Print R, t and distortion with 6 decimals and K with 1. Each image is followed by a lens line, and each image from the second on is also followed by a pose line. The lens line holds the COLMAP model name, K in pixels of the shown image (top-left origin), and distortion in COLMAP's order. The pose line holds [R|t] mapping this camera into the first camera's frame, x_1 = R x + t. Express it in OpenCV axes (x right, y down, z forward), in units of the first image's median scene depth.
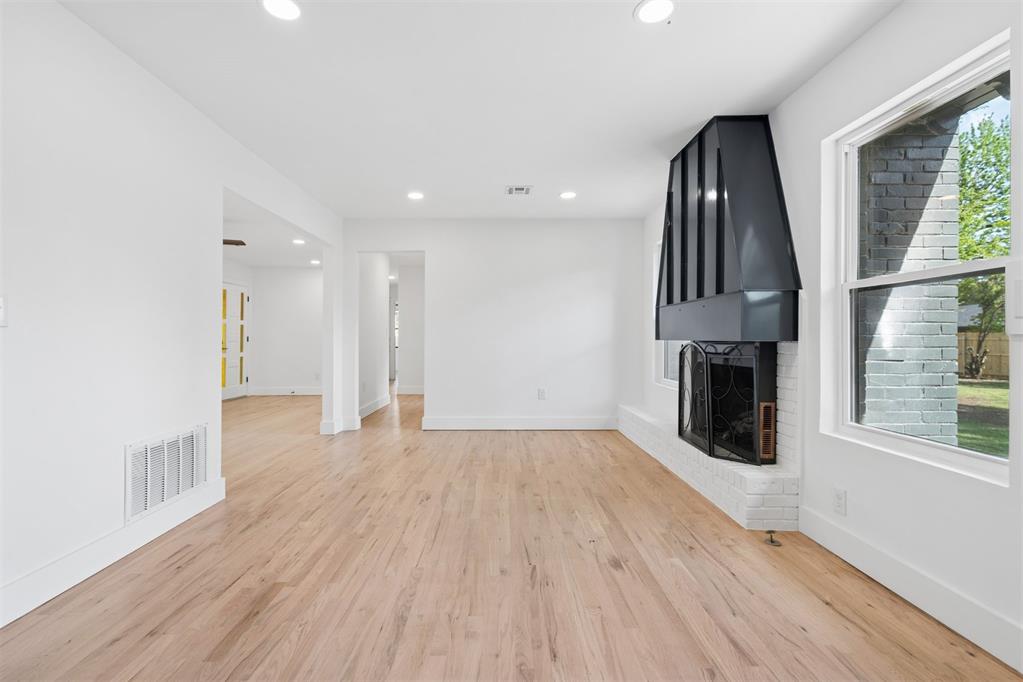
lens RADIAL K [[464.0, 0, 509.9], [0, 464.0, 338.2], [0, 0, 1]] dist [-0.000708, 0.000019]
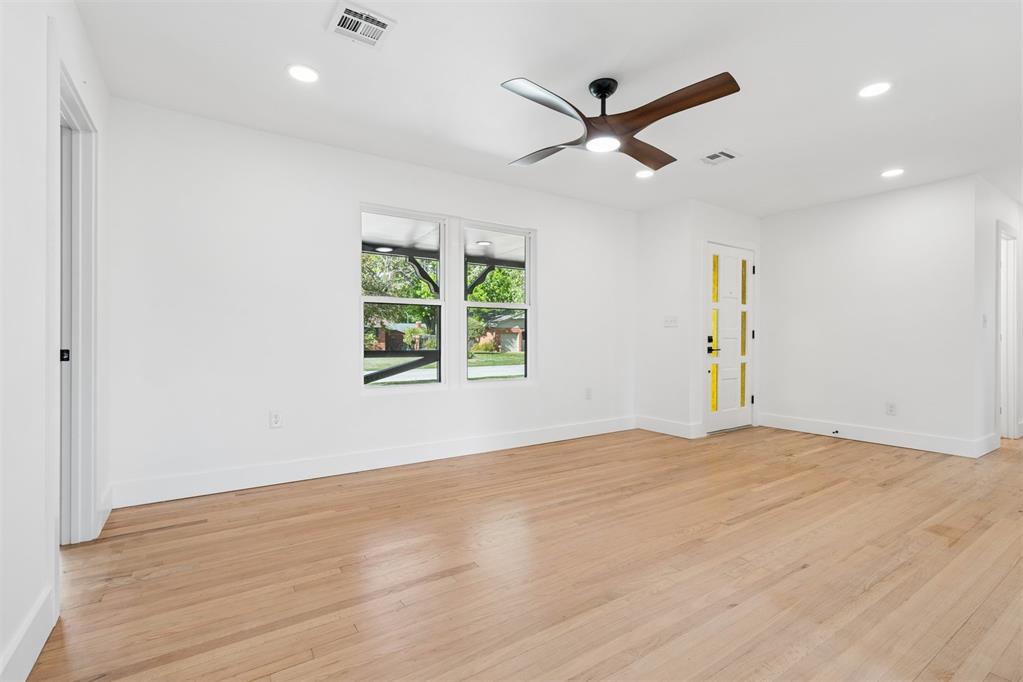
lens RADIAL K [[453.3, 0, 497.8], [0, 453.3, 330.5], [0, 0, 1]] dist [-0.000527, -0.000488]
pose [[0.511191, -0.009672, -0.859412, -0.645487], [-0.003944, 0.999900, -0.013599, 0.019152], [0.859458, 0.010341, 0.511102, 1.169520]]
